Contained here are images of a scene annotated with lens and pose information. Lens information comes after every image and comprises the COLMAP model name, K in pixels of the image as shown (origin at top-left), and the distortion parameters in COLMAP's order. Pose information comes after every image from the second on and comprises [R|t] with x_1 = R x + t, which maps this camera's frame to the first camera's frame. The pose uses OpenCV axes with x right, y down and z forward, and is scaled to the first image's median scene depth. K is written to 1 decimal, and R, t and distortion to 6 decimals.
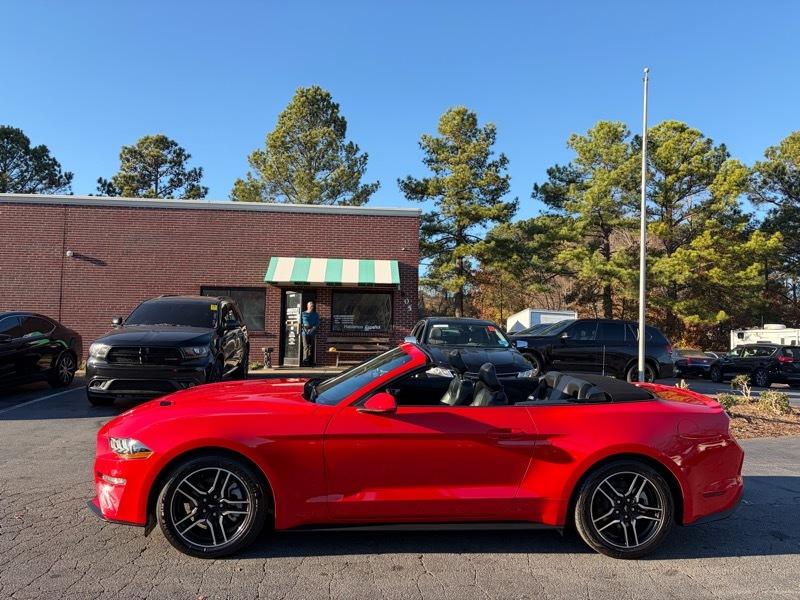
lens RADIAL K [[608.2, 0, 395.5], [0, 608.2, 307.1], [0, 0, 1]] dist [0.049805, -0.056072]
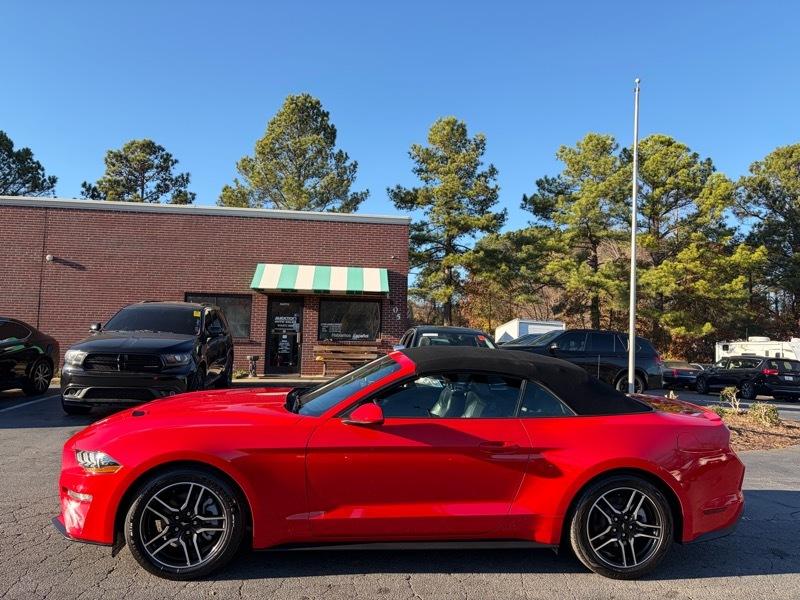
lens RADIAL K [[608.2, 0, 400.4], [0, 608.2, 307.2], [0, 0, 1]] dist [0.049805, -0.056072]
pose [[0.999580, 0.009973, 0.027222, -0.000180], [-0.009549, 0.999832, -0.015671, 0.001444], [-0.027373, 0.015404, 0.999507, 0.011845]]
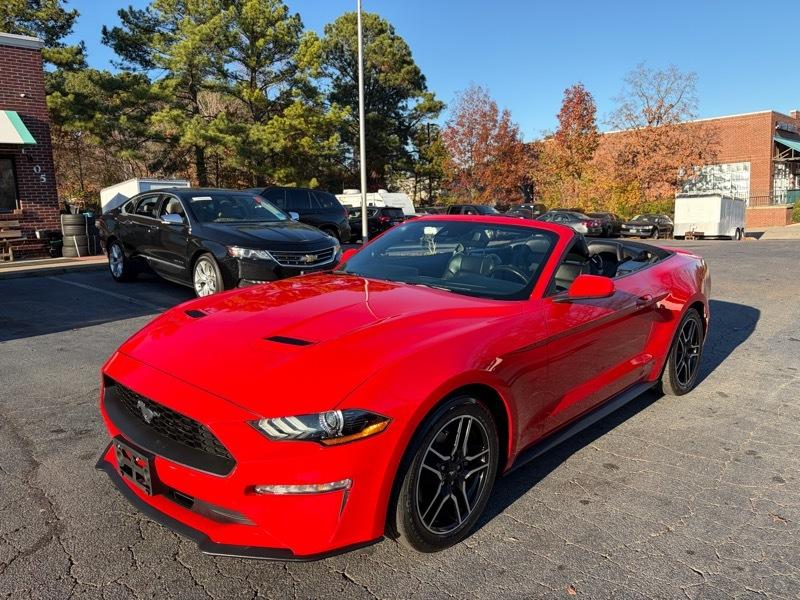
lens RADIAL K [[608.2, 0, 399.7], [0, 608.2, 296.0], [0, 0, 1]] dist [0.049805, -0.056072]
pose [[0.735937, -0.143459, 0.661677, -0.177194], [0.014439, 0.980397, 0.196501, 0.001265], [-0.676896, -0.135058, 0.723582, 0.137519]]
